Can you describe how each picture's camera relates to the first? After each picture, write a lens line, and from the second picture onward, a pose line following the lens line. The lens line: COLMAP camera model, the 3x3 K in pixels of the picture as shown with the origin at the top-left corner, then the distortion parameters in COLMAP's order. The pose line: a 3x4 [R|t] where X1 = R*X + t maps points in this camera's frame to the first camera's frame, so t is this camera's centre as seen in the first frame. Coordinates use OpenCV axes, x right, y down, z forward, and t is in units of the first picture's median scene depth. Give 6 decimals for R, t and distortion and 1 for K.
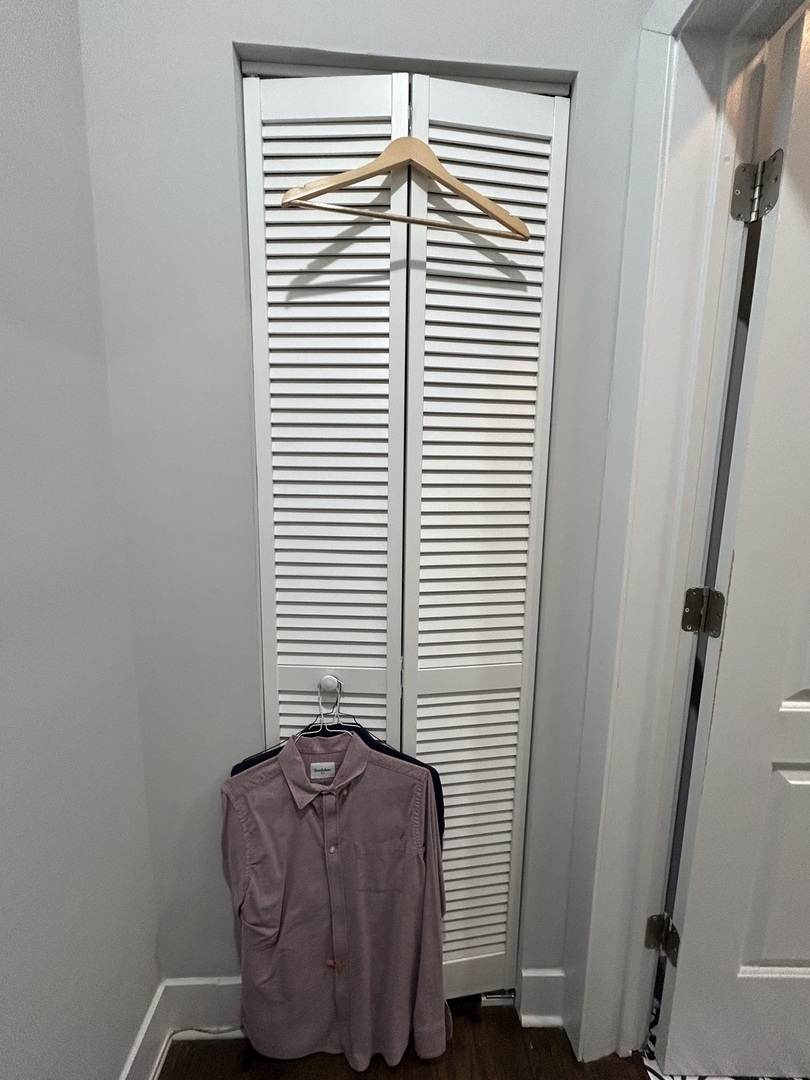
lens RADIAL K [[425.6, 0, 407.9], [0, 425.6, 538.8], [0, 0, 1]] dist [-0.001172, -0.000298]
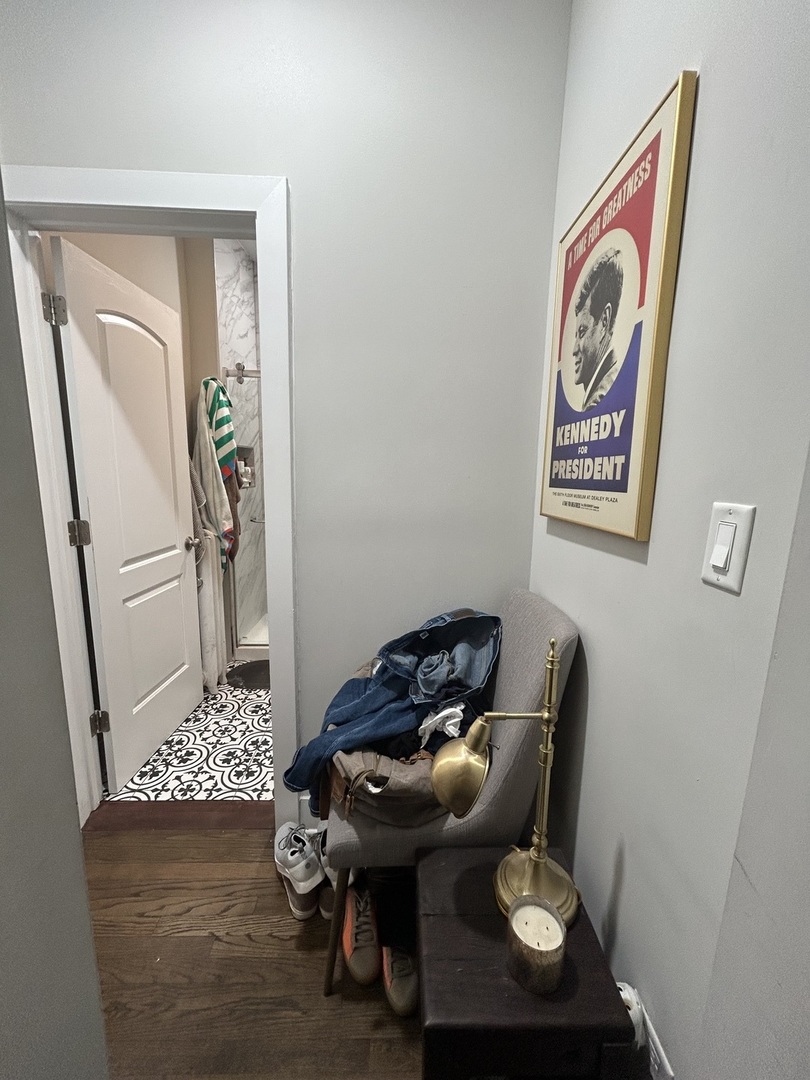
lens RADIAL K [[425.6, 0, 404.1], [0, 425.6, 538.8], [0, 0, 1]] dist [-0.001172, -0.000298]
pose [[0.016981, -0.179198, 0.983666, -1.143602], [0.127473, 0.976168, 0.175632, 0.054674], [-0.991697, 0.122408, 0.039419, -0.489530]]
